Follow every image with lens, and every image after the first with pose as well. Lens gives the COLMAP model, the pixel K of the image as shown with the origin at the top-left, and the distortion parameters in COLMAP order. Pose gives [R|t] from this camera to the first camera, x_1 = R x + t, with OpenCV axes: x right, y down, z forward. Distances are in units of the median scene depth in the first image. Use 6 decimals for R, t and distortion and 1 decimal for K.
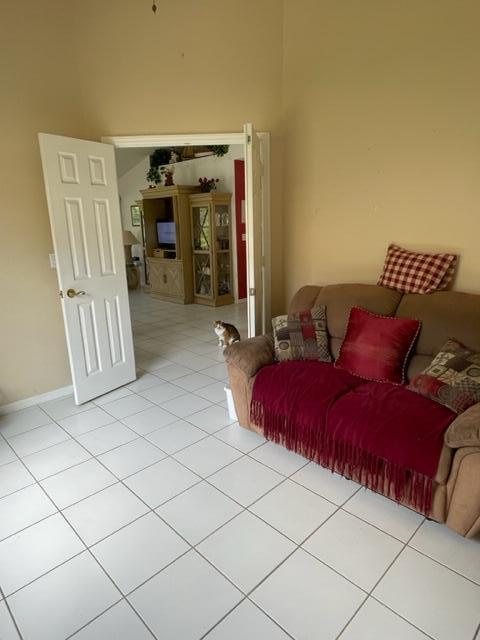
lens RADIAL K [[391.8, 0, 239.8], [0, 391.8, 318.3], [0, 0, 1]] dist [0.015626, 0.004944]
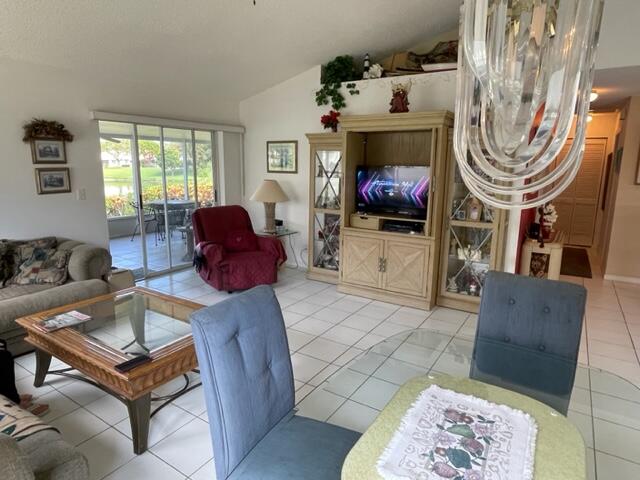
lens RADIAL K [[391.8, 0, 320.5], [0, 391.8, 240.7], [0, 0, 1]] dist [0.015626, 0.004944]
pose [[0.973292, -0.004679, 0.229522, -0.405183], [0.016273, 0.998683, -0.048650, -0.106421], [-0.228992, 0.051086, 0.972087, 0.424876]]
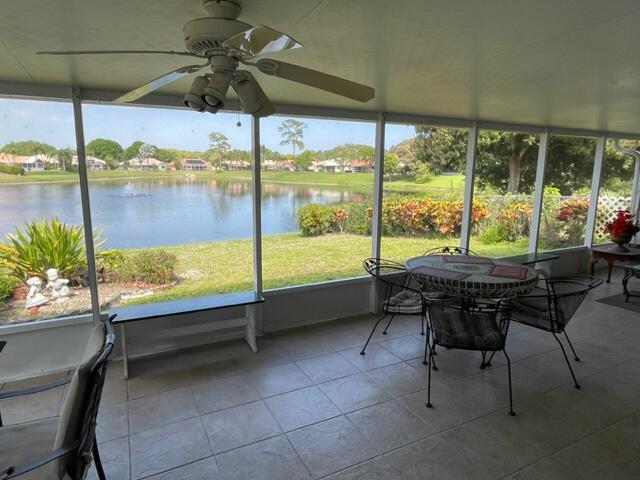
lens RADIAL K [[391.8, 0, 317.3], [0, 391.8, 242.4], [0, 0, 1]] dist [0.015626, 0.004944]
pose [[0.953998, 0.091361, -0.285554, -0.443767], [-0.105328, 0.993859, -0.033907, -0.141844], [0.280702, 0.062424, 0.957763, 0.570821]]
